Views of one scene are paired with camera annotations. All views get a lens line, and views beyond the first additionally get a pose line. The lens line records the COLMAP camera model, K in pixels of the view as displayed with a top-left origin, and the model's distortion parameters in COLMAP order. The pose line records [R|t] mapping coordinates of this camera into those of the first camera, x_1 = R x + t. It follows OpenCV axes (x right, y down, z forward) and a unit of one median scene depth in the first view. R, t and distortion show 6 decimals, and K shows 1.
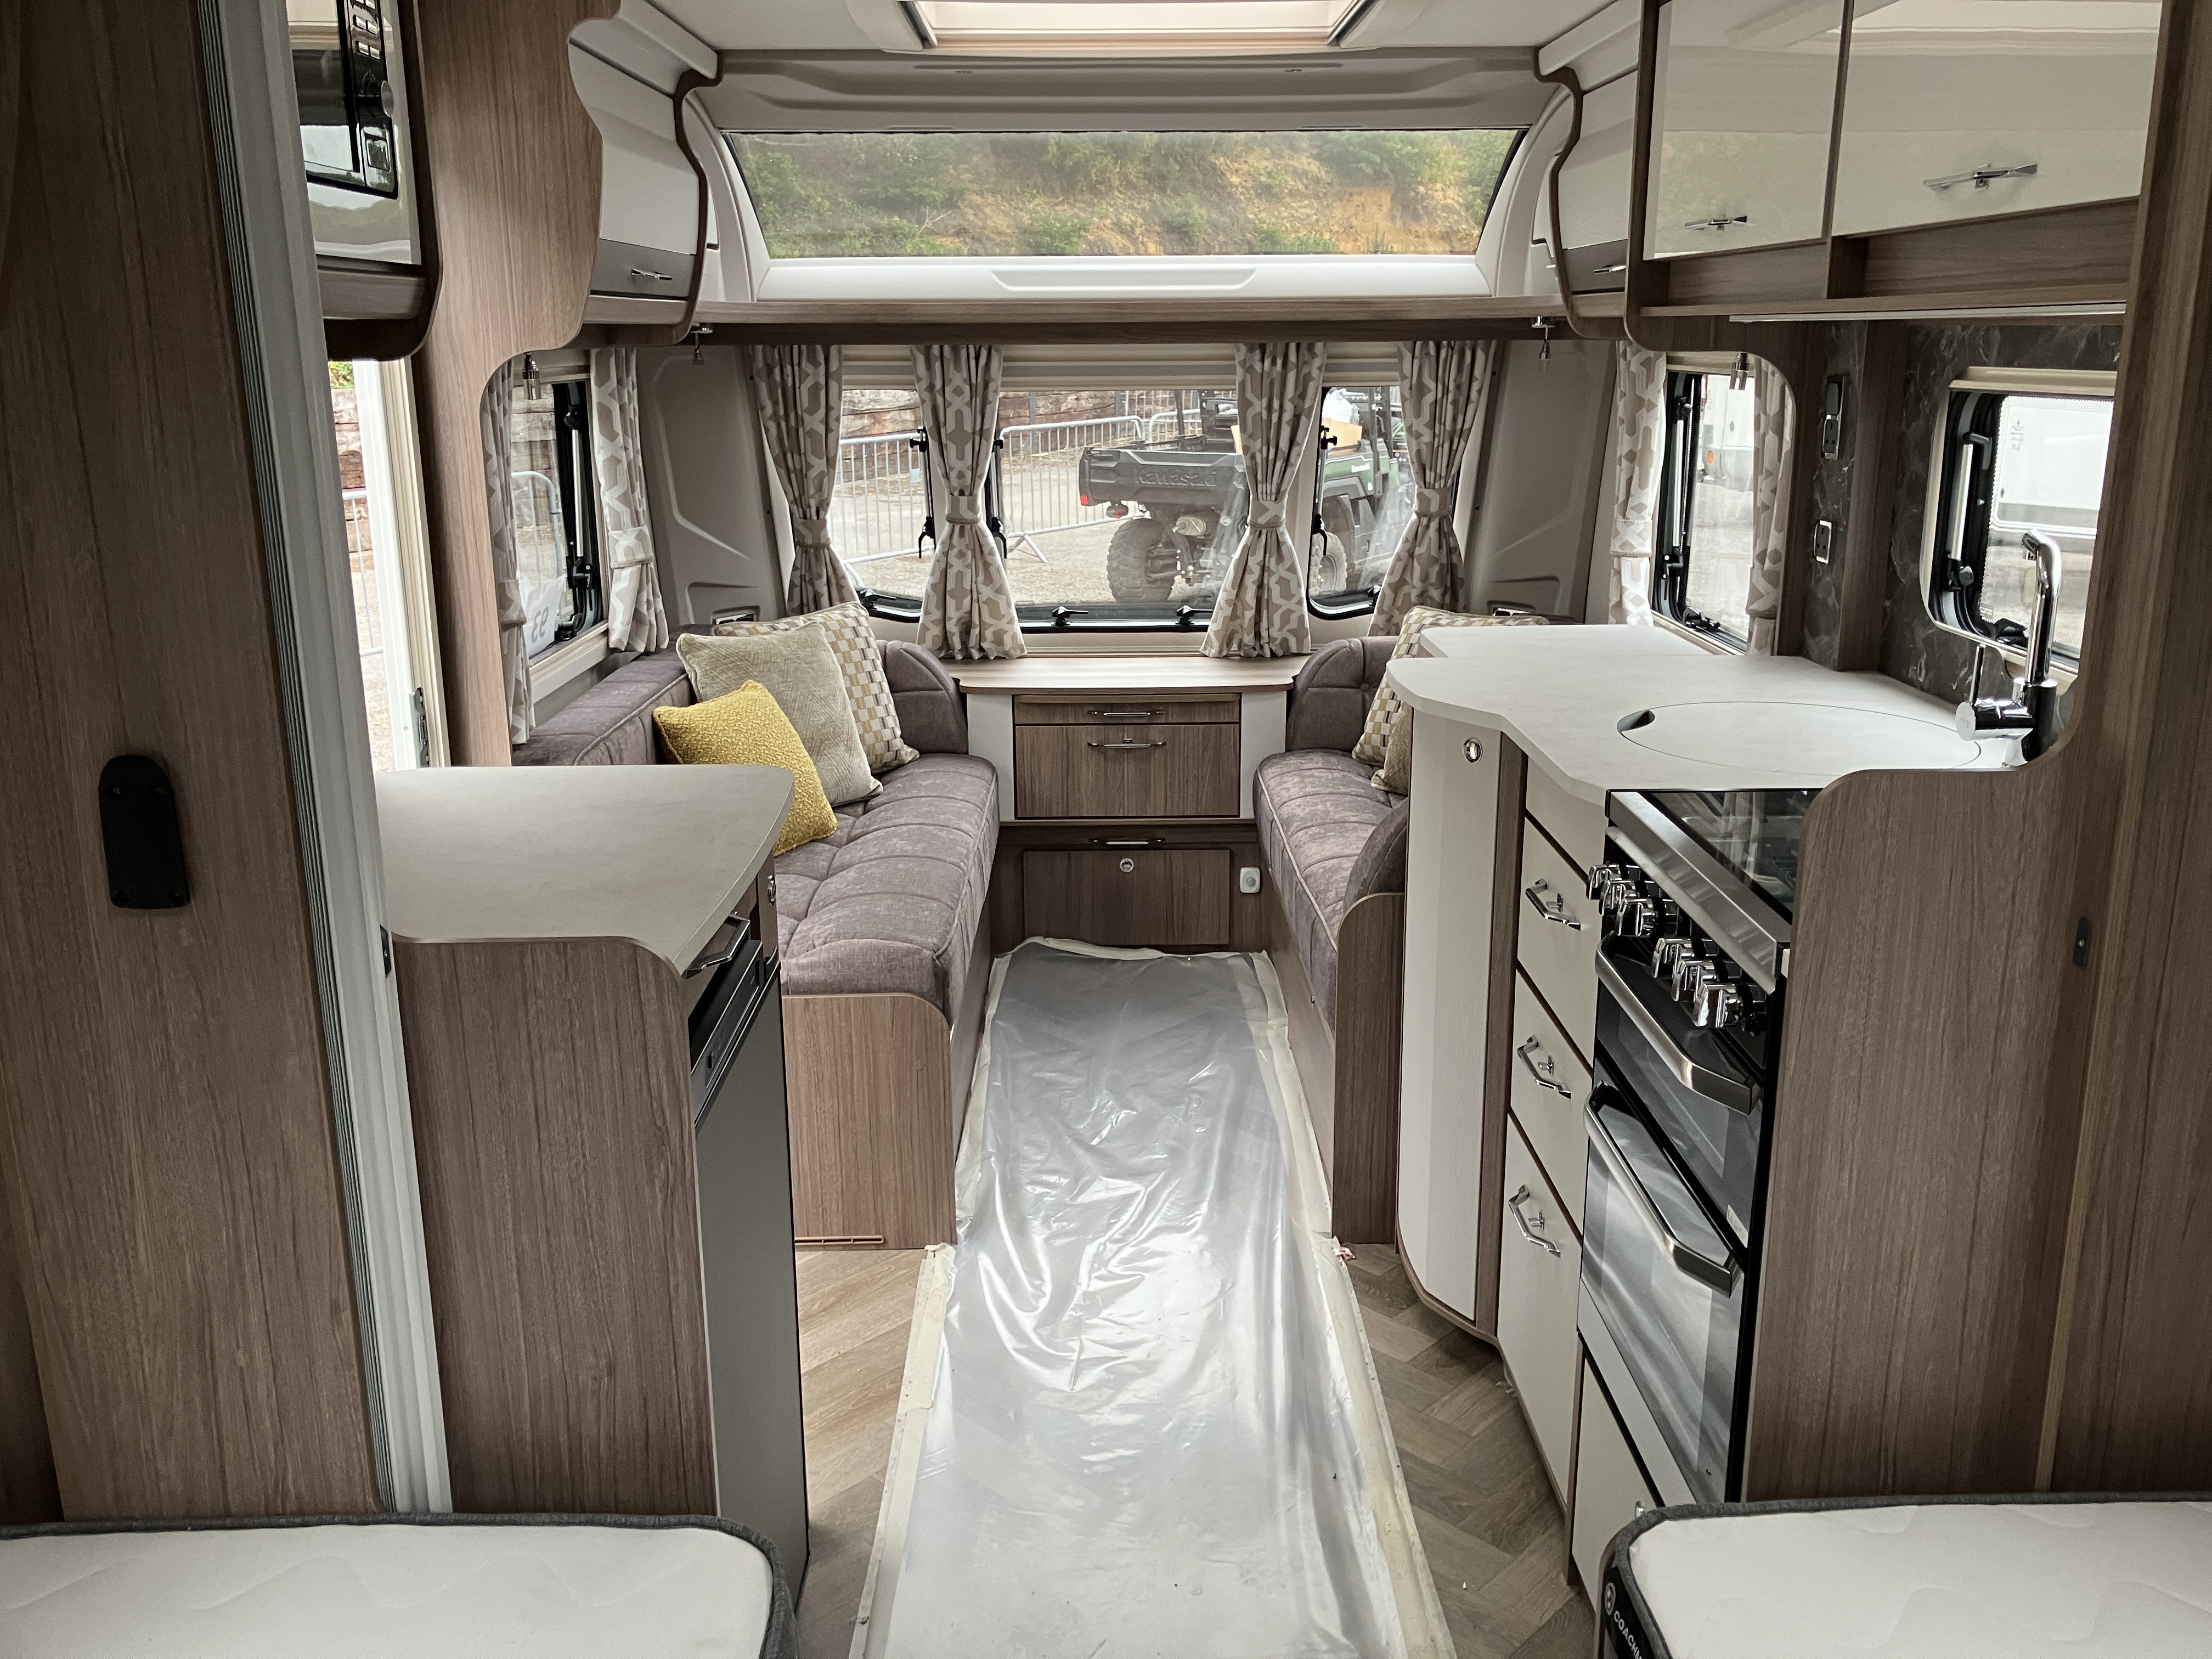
lens RADIAL K [[1829.7, 0, 1114.8], [0, 1829.7, 785.2], [0, 0, 1]] dist [0.009528, -0.011172]
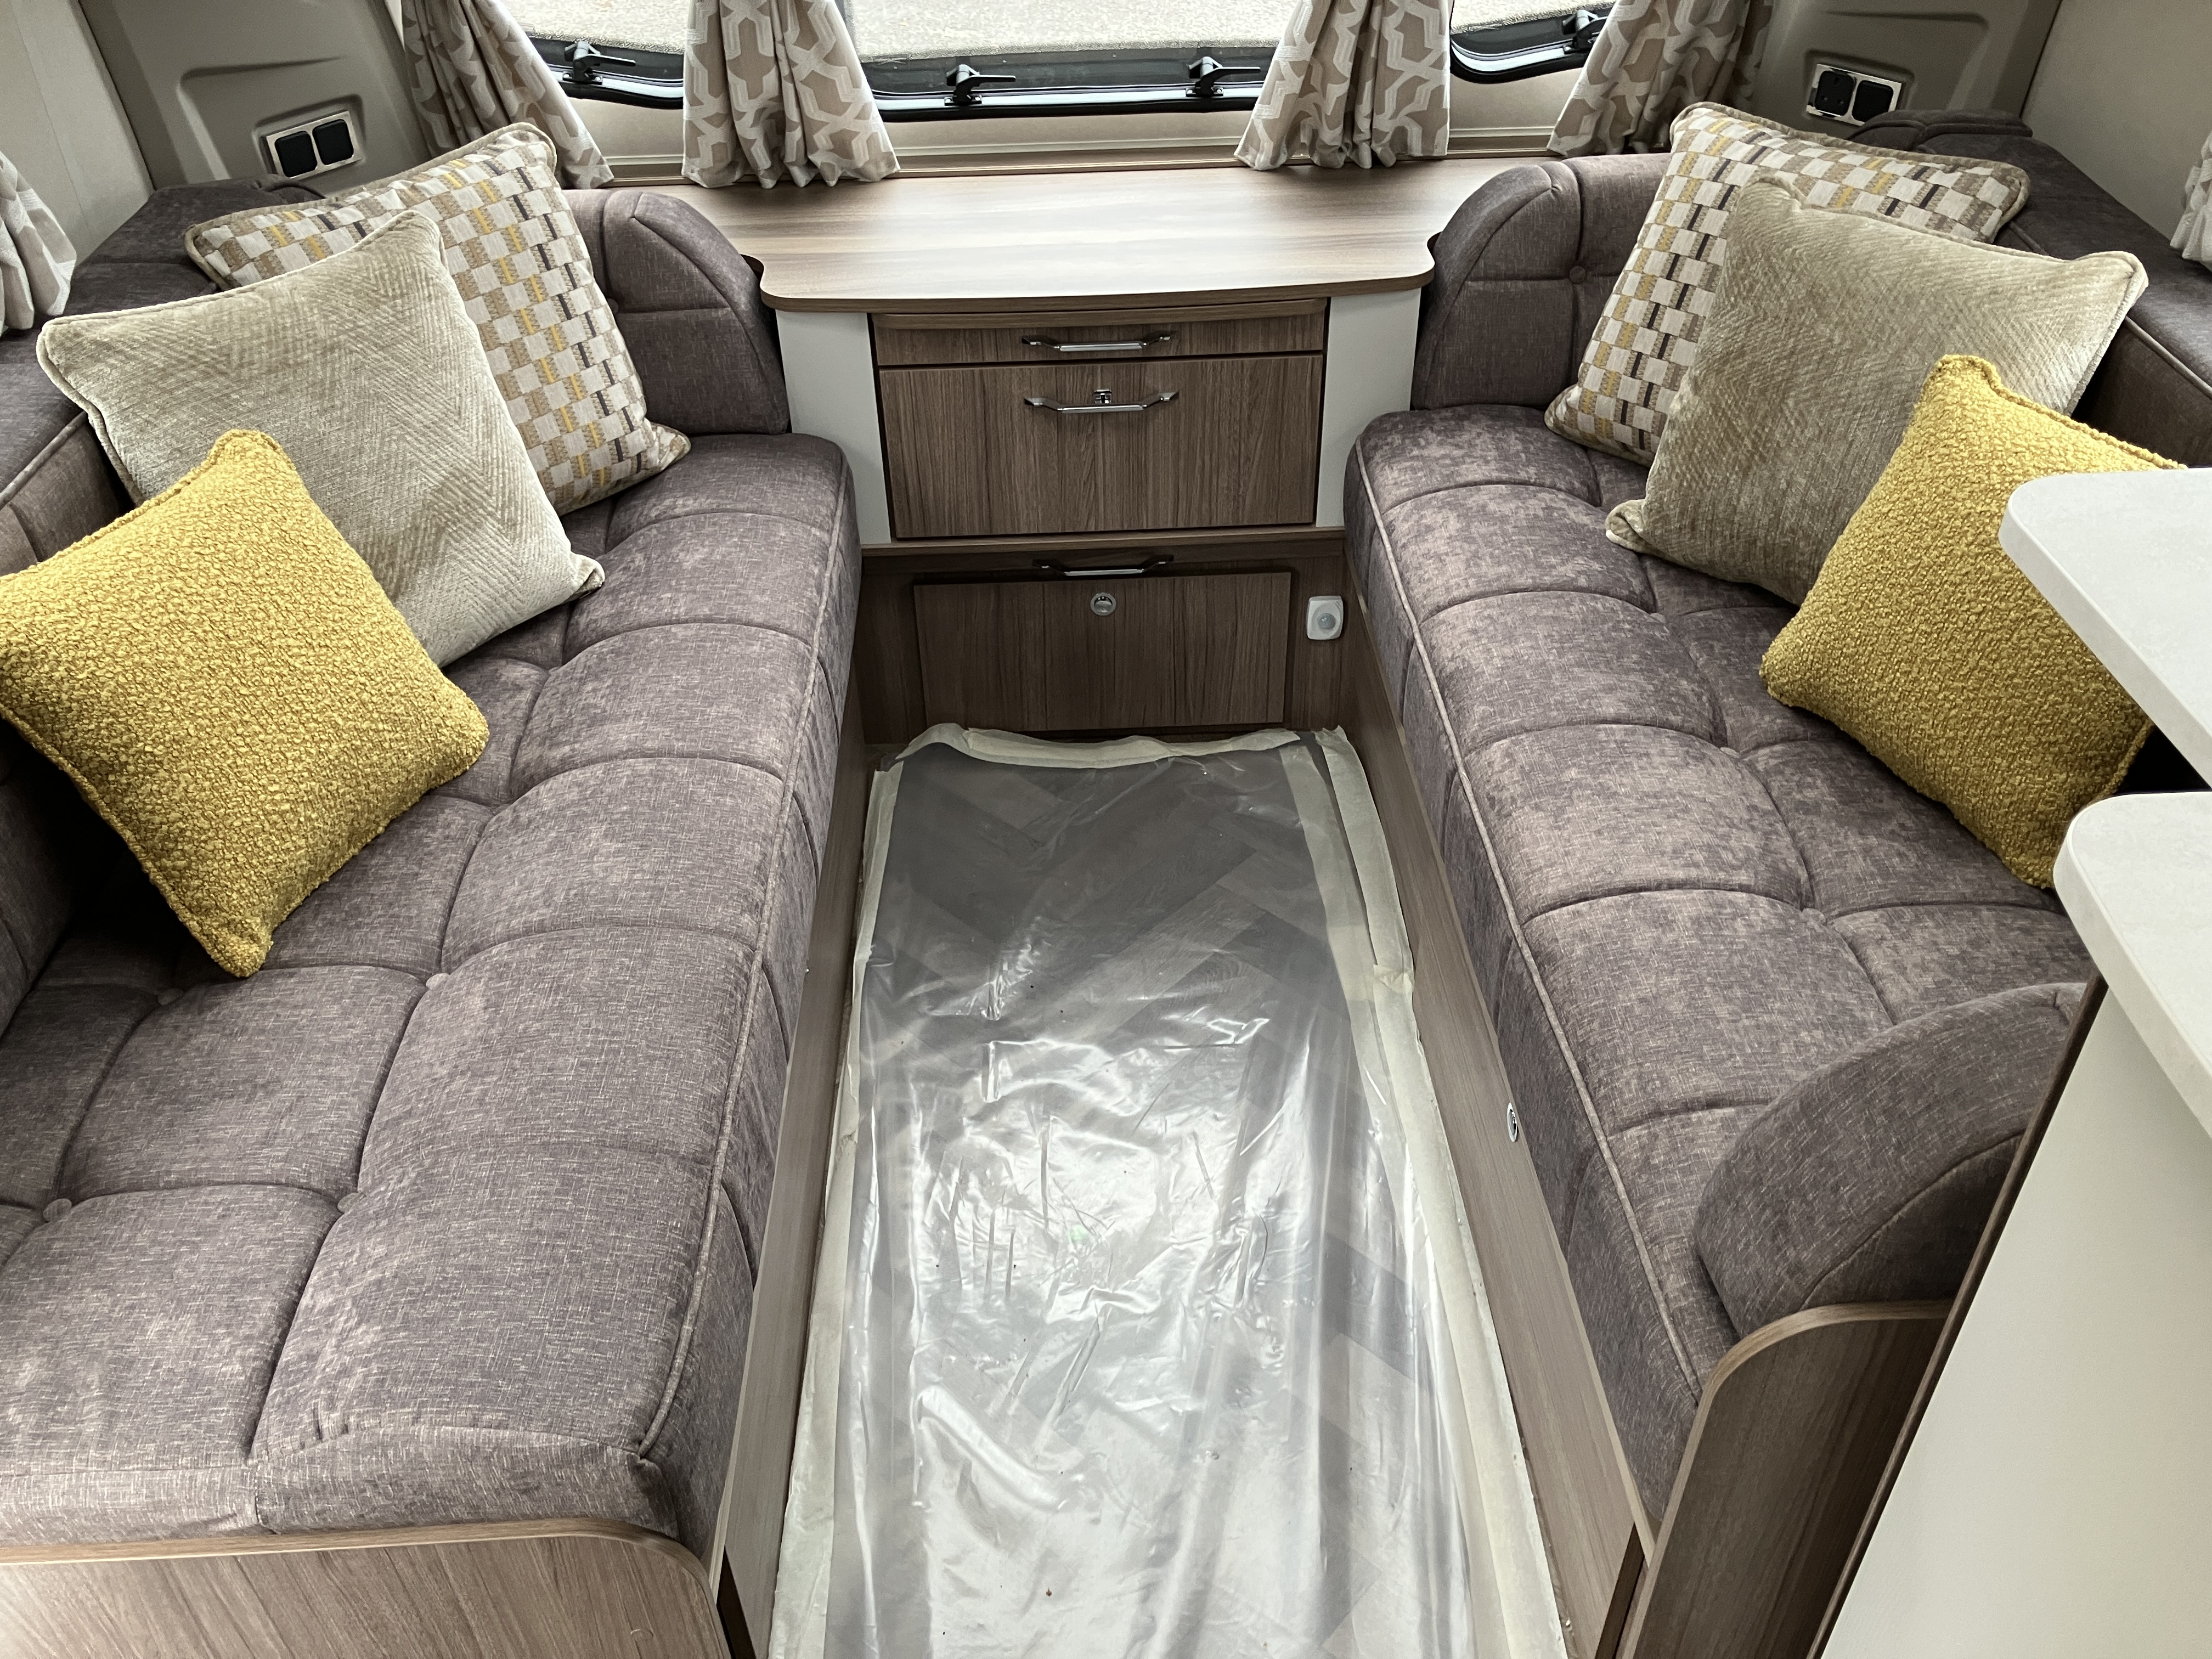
lens RADIAL K [[1813.3, 0, 1086.9], [0, 1813.3, 831.1], [0, 0, 1]] dist [0.040572, -0.182682]
pose [[0.999675, -0.024548, 0.006917, -0.003669], [0.019418, 0.908432, 0.417581, -0.123000], [-0.016534, -0.417311, 0.908613, 0.484172]]
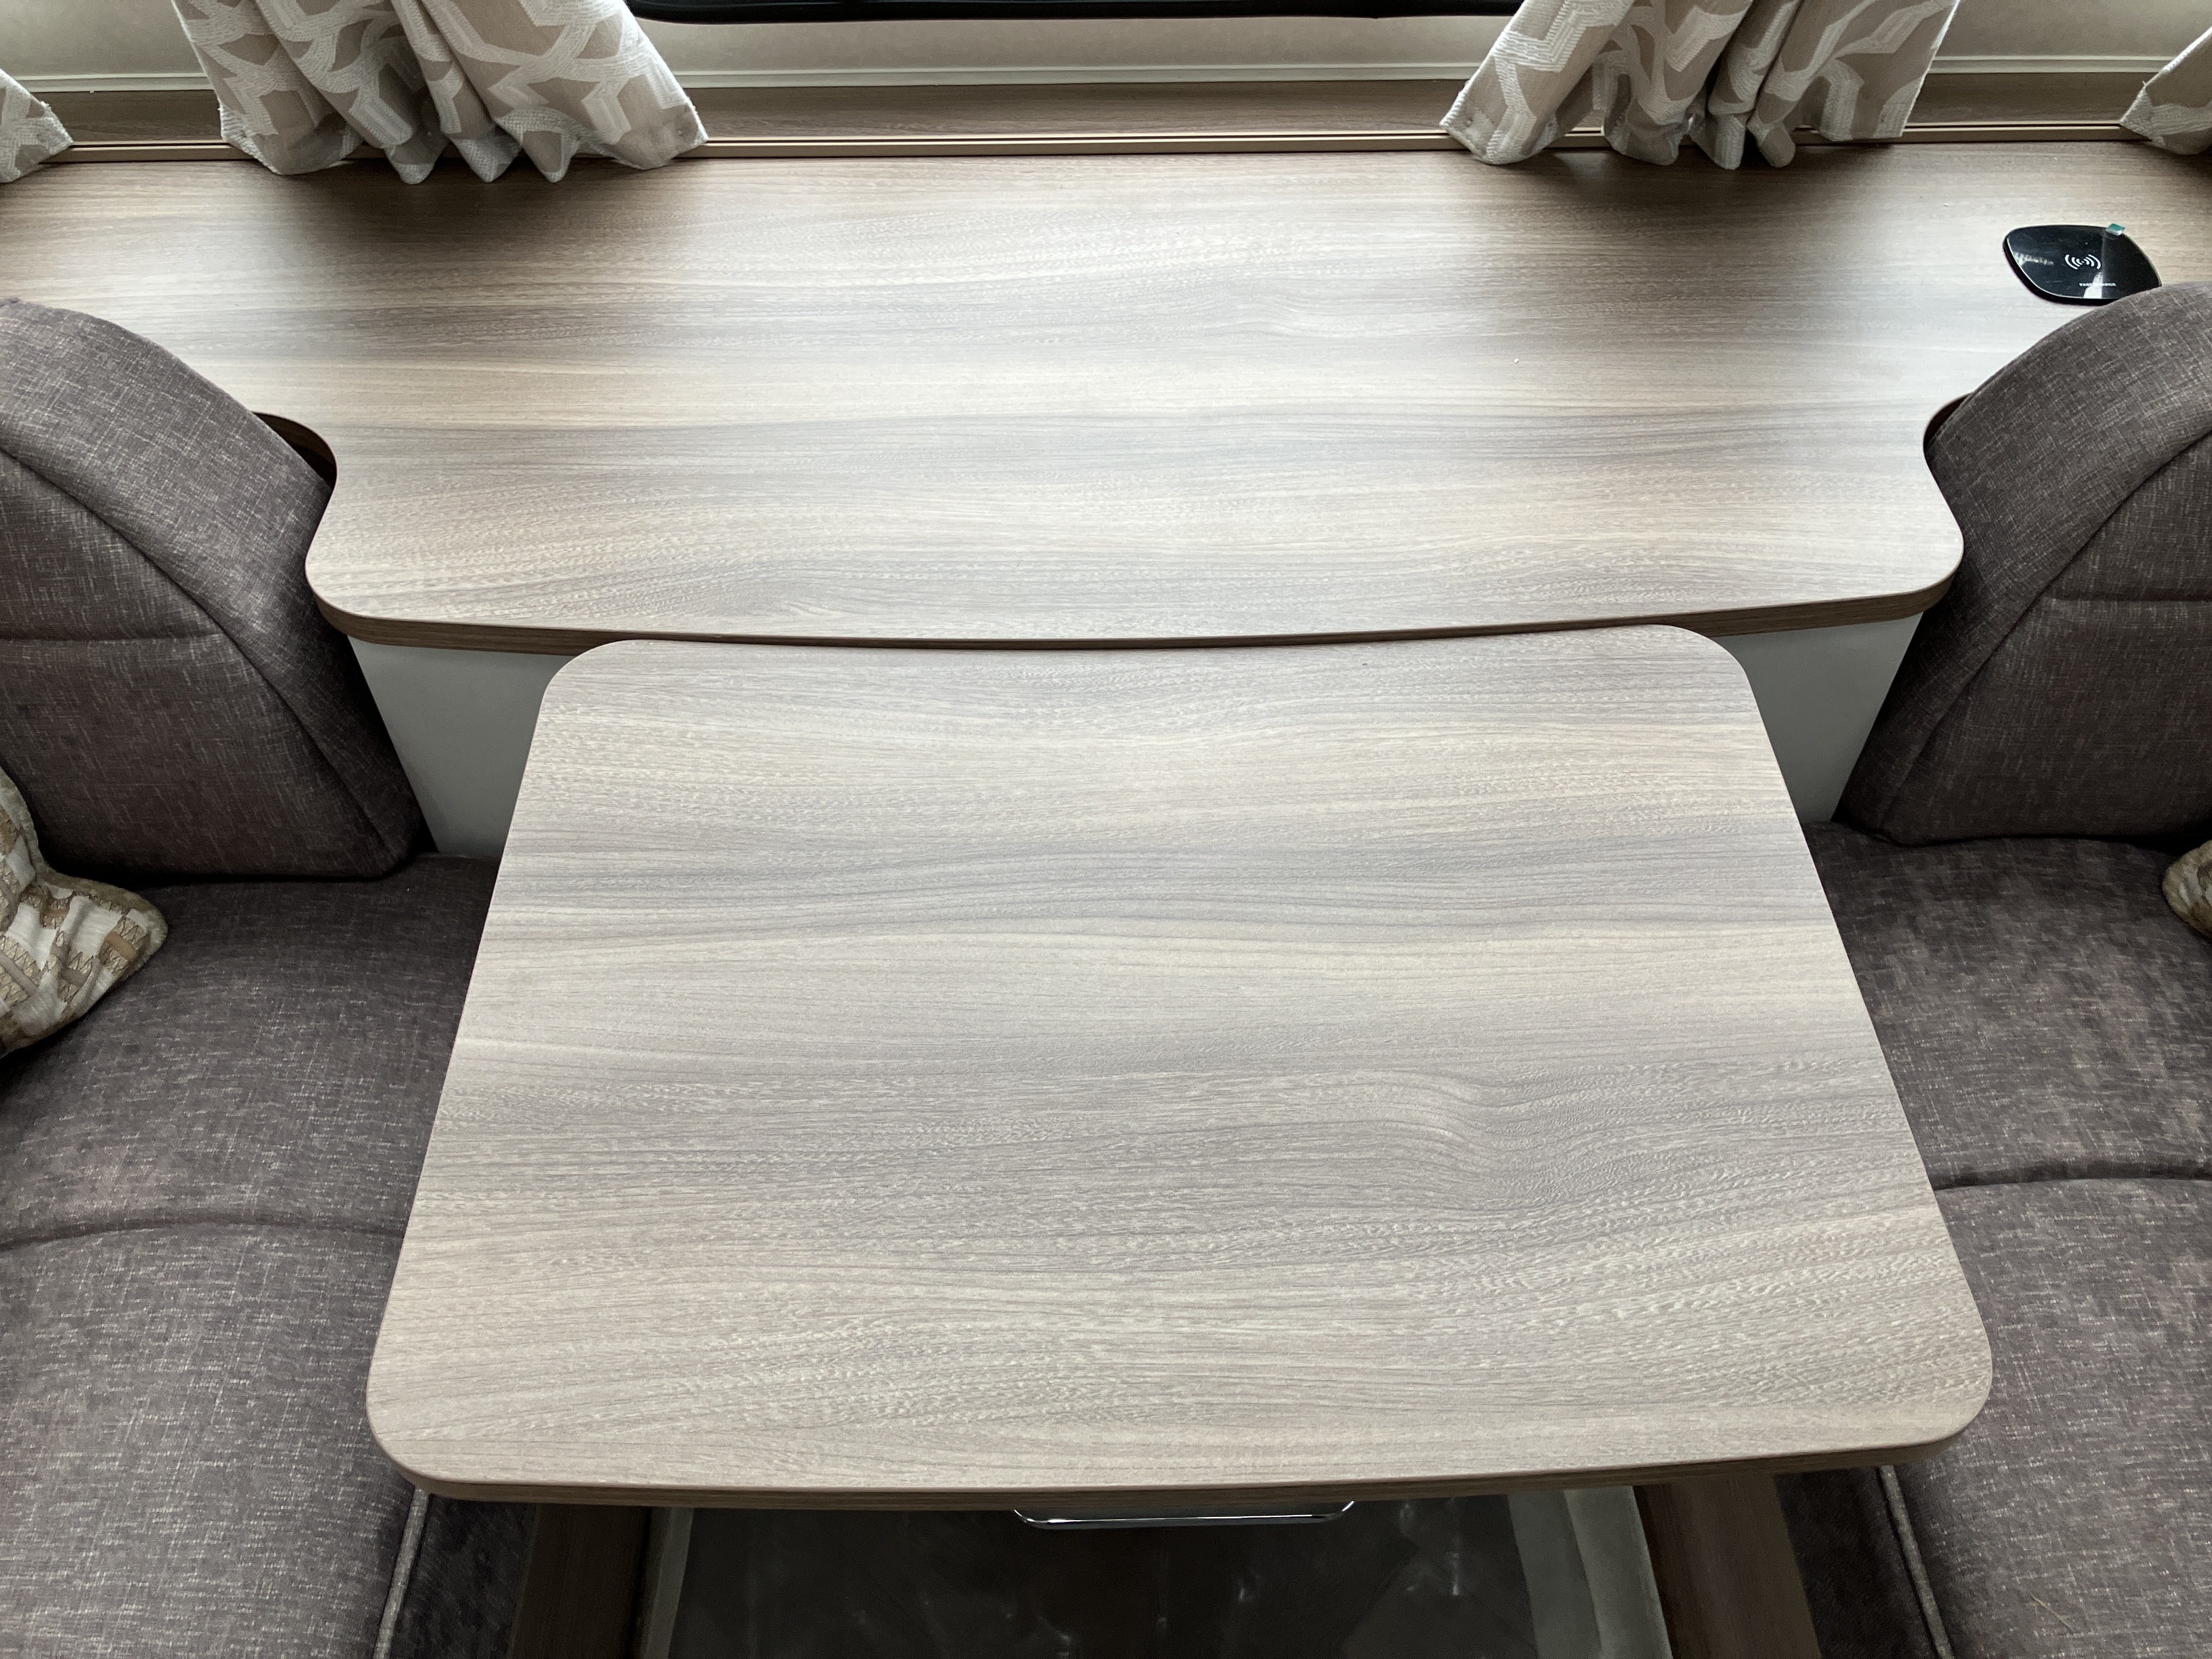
lens RADIAL K [[1799.6, 0, 1112.4], [0, 1799.6, 789.8], [0, 0, 1]] dist [0.005118, 0.002318]
pose [[0.999813, -0.002240, 0.019217, -0.000965], [-0.009232, 0.817682, 0.575596, -0.146440], [-0.017003, -0.575666, 0.817508, 0.811226]]
